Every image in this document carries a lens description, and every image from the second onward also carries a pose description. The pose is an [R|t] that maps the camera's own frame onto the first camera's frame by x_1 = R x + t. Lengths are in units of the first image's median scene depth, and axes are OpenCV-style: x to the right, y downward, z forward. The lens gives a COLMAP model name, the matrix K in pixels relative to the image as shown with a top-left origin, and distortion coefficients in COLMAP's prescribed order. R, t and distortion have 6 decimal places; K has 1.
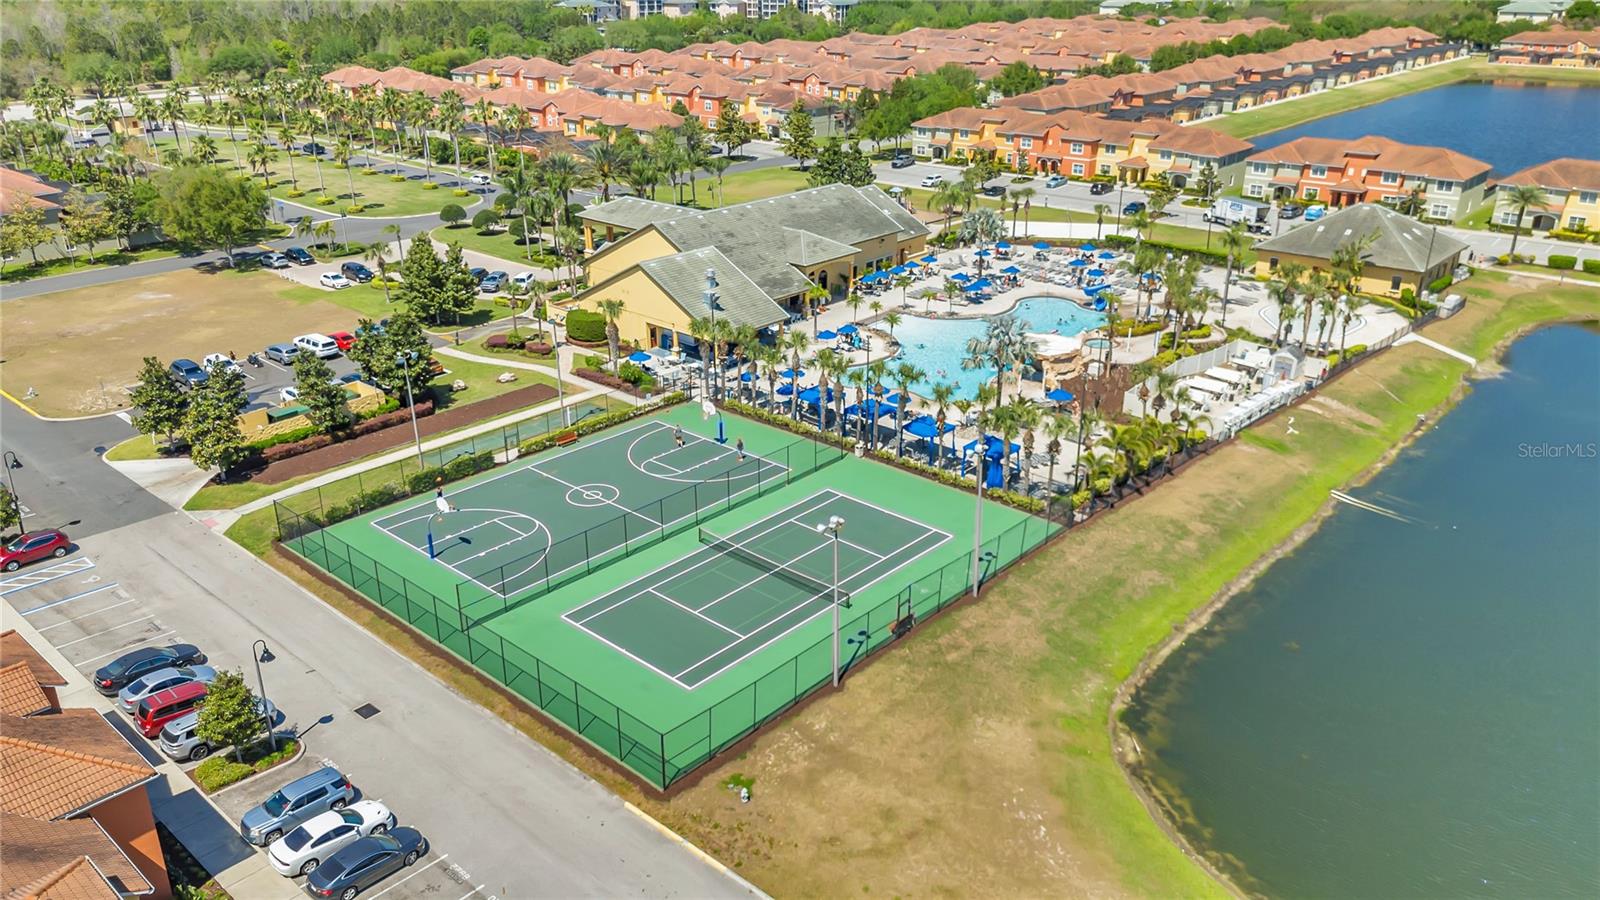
lens RADIAL K [[1200.1, 0, 793.4], [0, 1200.1, 450.3], [0, 0, 1]] dist [0.064738, -0.002256]
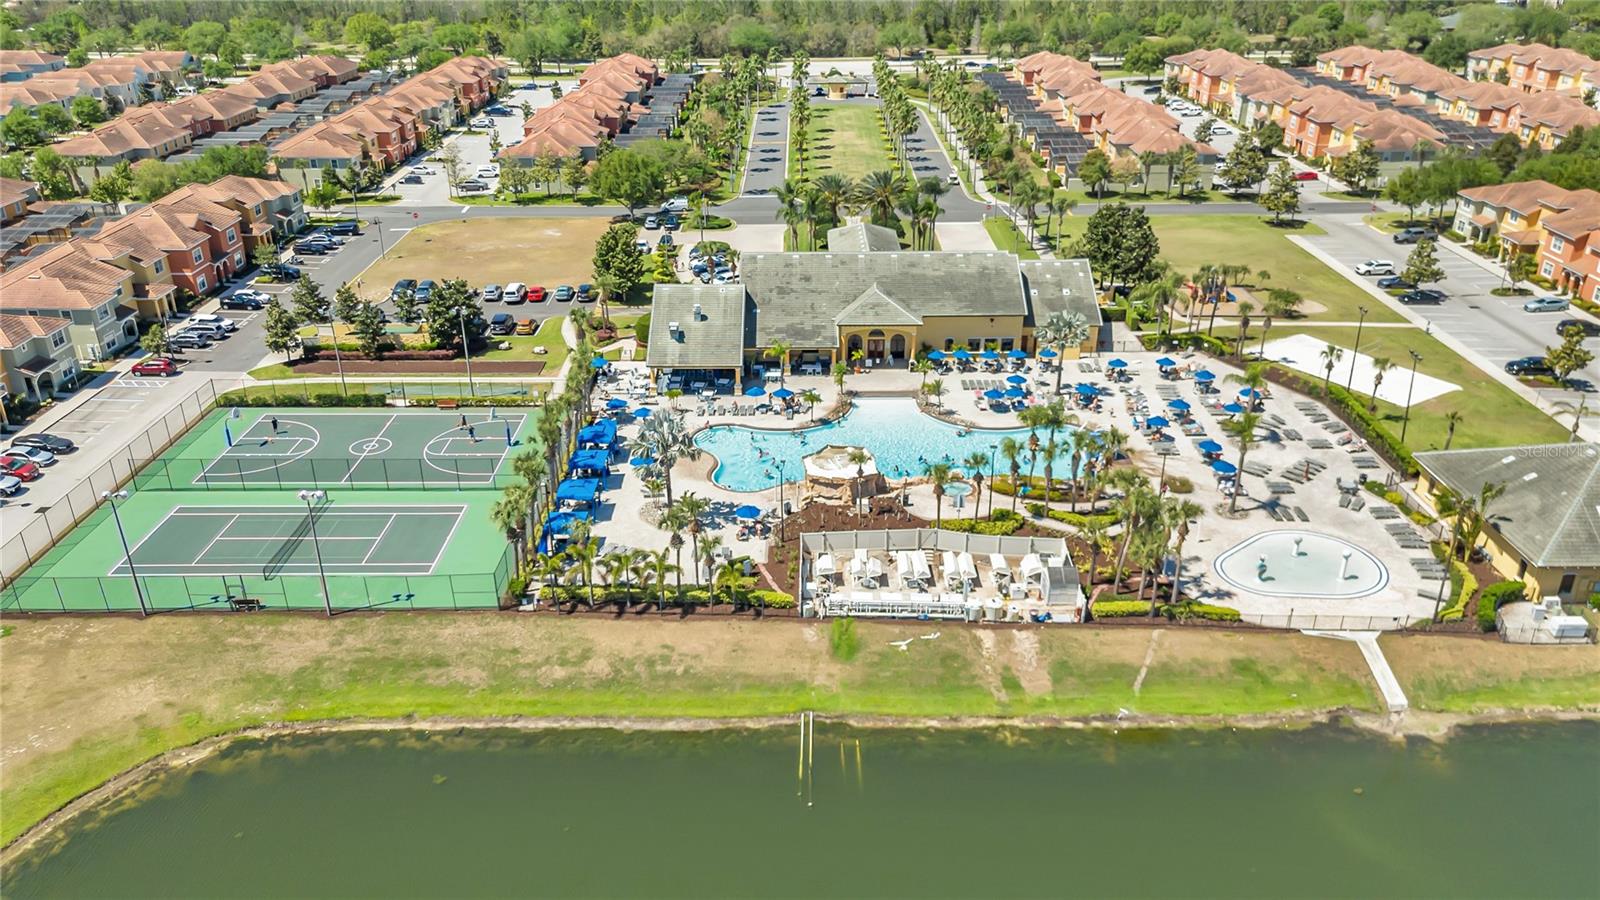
lens RADIAL K [[1200.1, 0, 793.4], [0, 1200.1, 450.3], [0, 0, 1]] dist [0.064738, -0.002256]
pose [[0.663760, 0.315111, -0.678327, 0.921833], [-0.283886, 0.945195, 0.161292, -0.269369], [0.691976, 0.085508, 0.716839, 0.337028]]
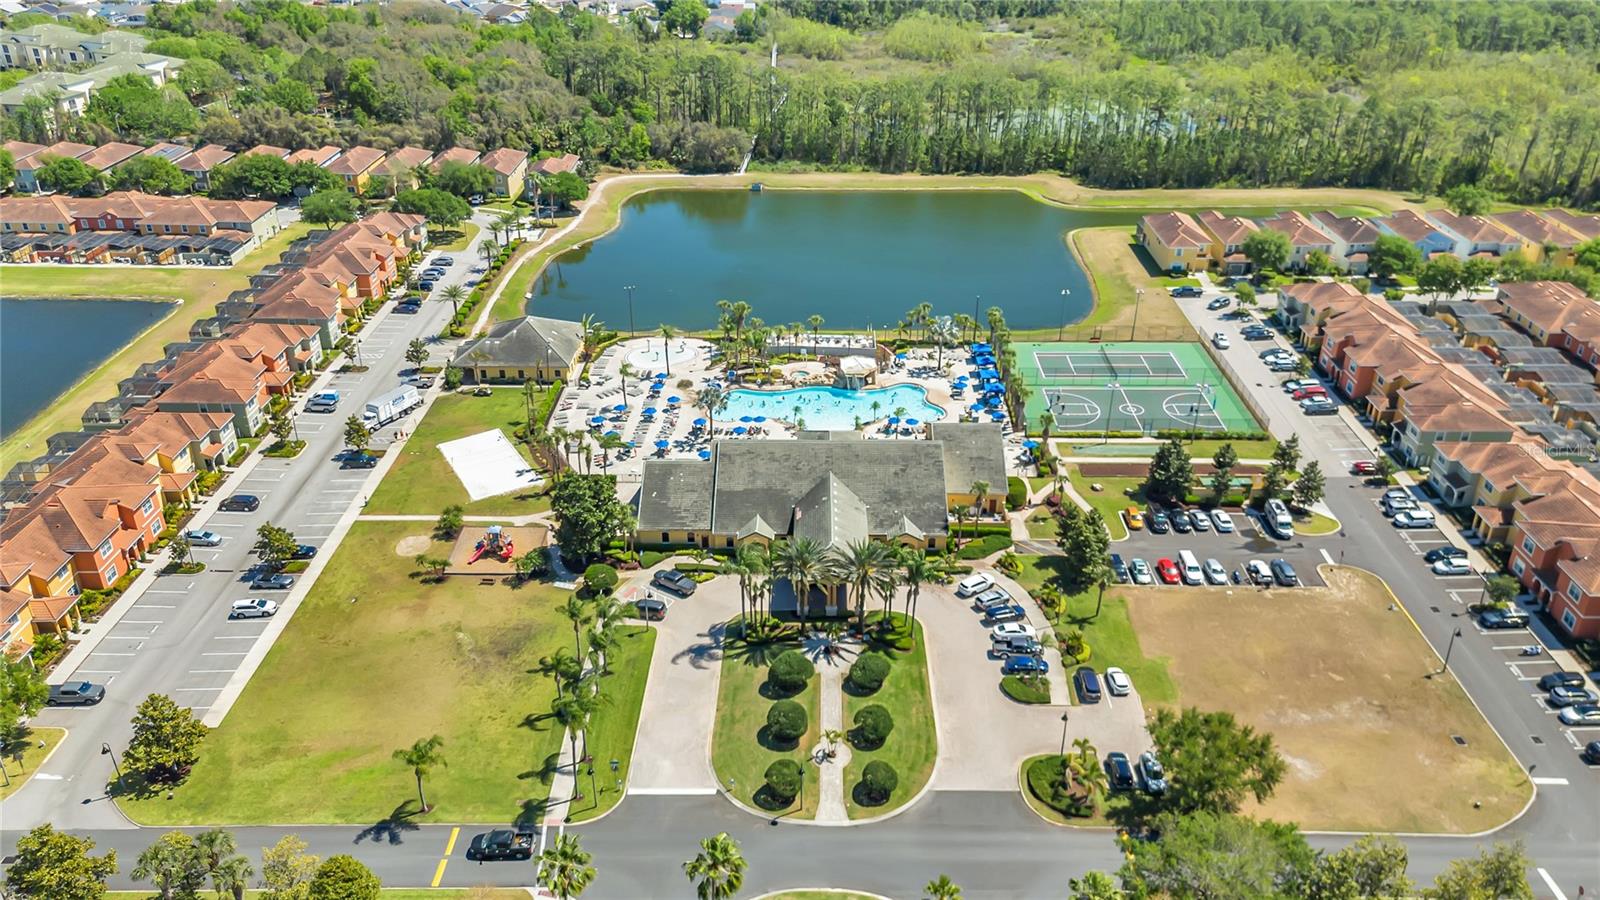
lens RADIAL K [[1200.1, 0, 793.4], [0, 1200.1, 450.3], [0, 0, 1]] dist [0.064738, -0.002256]
pose [[-0.652273, -0.369830, 0.661639, -1.144837], [0.291826, 0.683078, 0.669509, -1.429950], [-0.699555, 0.629786, -0.337627, 2.018965]]
